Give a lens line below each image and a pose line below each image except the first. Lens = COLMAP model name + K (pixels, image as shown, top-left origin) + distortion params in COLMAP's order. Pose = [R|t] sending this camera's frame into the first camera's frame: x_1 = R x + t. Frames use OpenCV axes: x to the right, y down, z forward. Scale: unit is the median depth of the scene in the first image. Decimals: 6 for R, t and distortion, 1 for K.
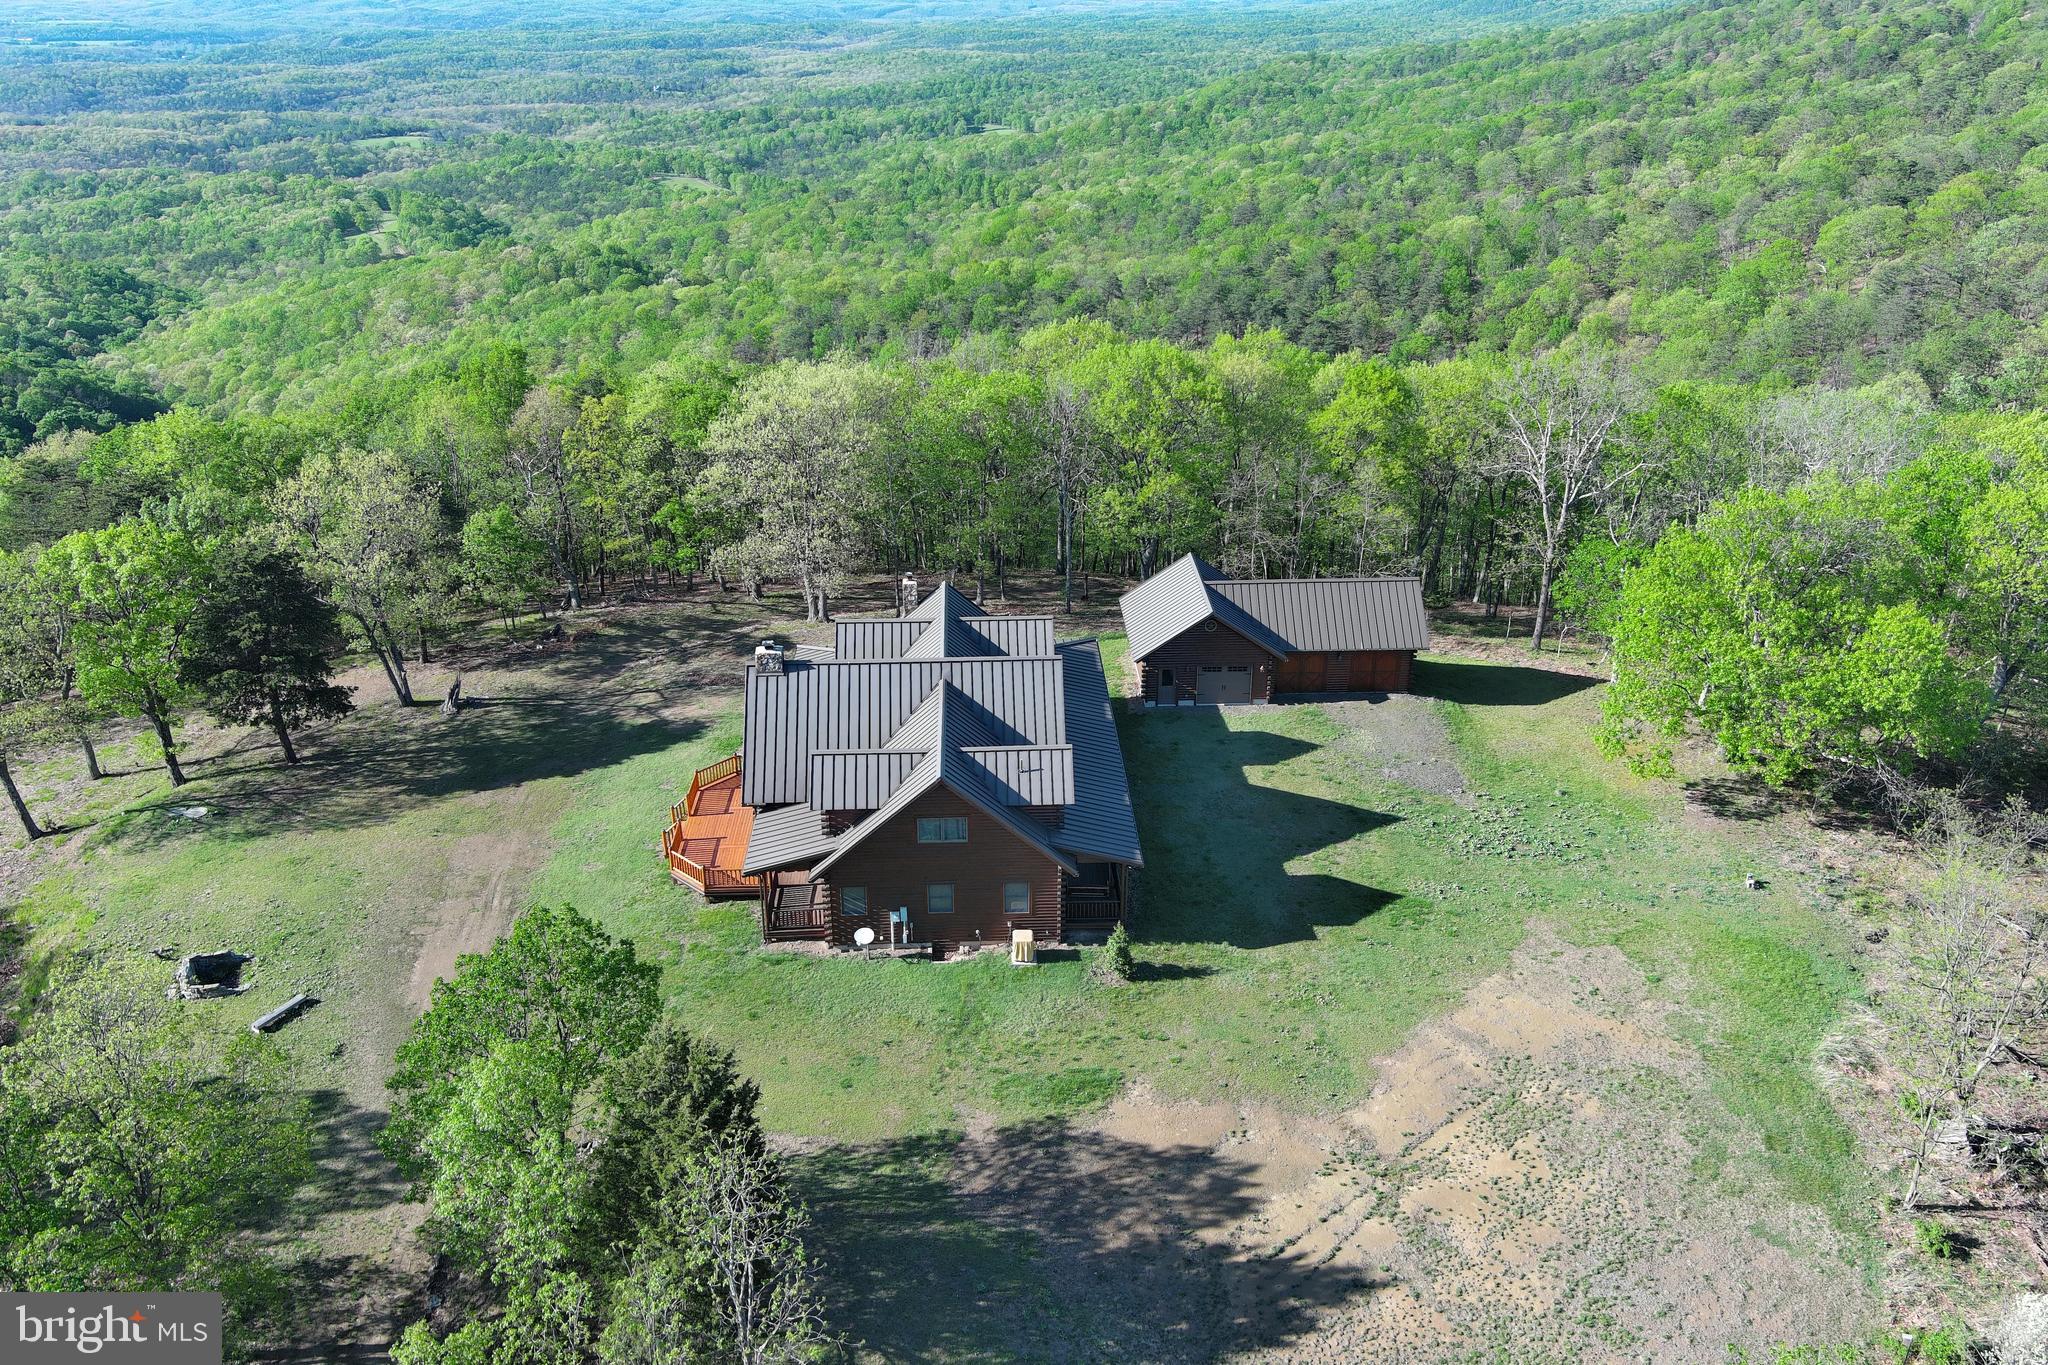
lens RADIAL K [[1595.9, 0, 1024.0], [0, 1595.9, 682.5], [0, 0, 1]] dist [0.019961, -0.007274]
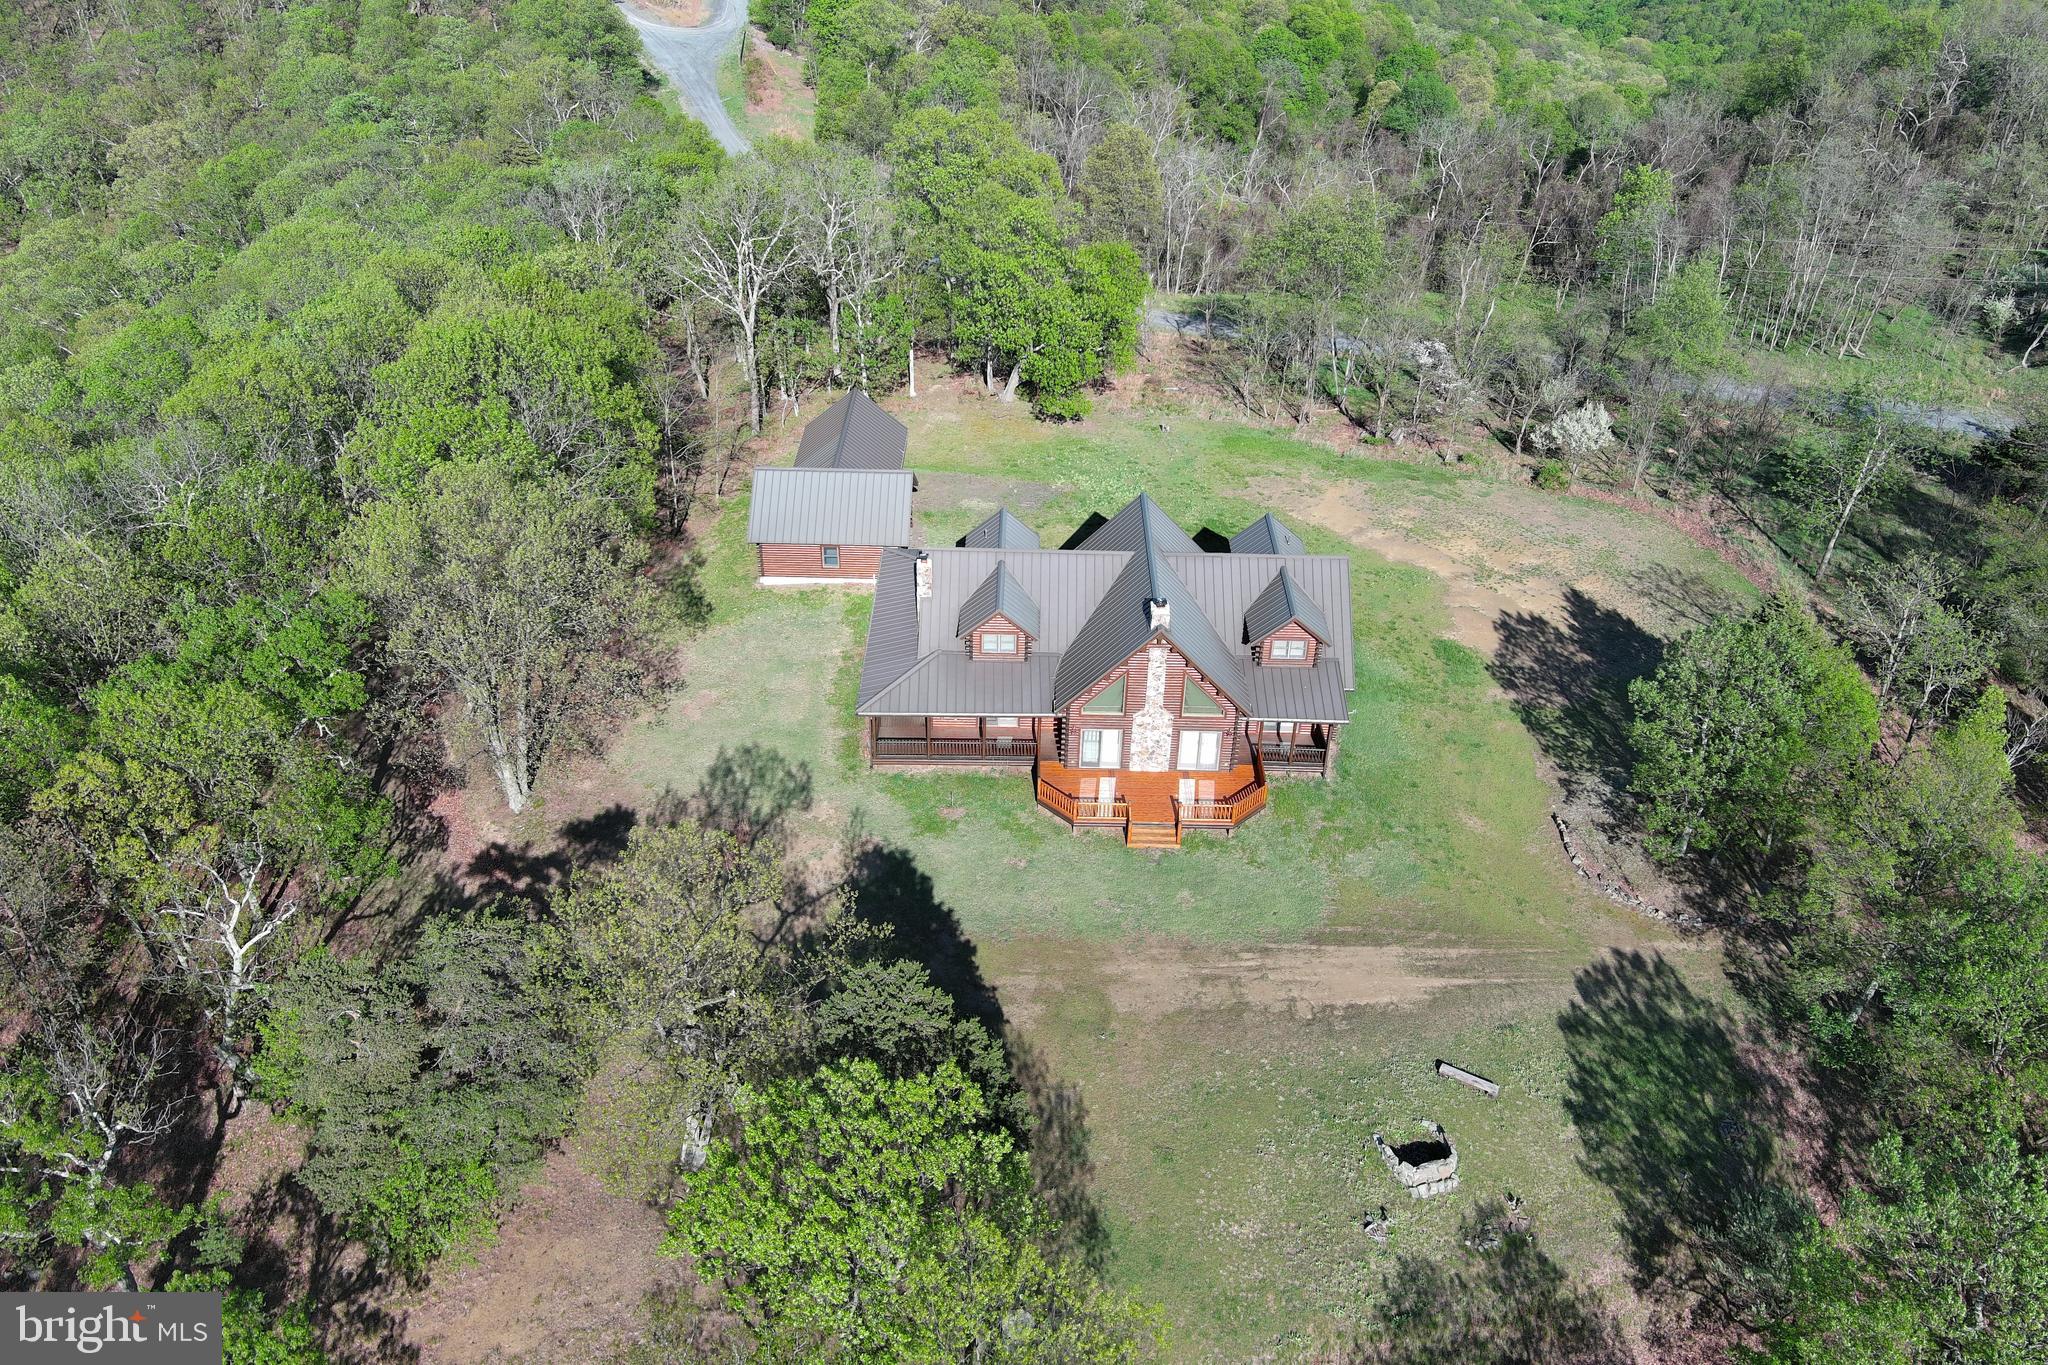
lens RADIAL K [[1583.3, 0, 1021.2], [0, 1583.3, 694.1], [0, 0, 1]] dist [0.033467, -0.040152]
pose [[0.046326, -0.546211, 0.836365, -0.220057], [0.398041, 0.778017, 0.486058, -0.107029], [-0.916197, 0.310391, 0.253457, 0.175239]]
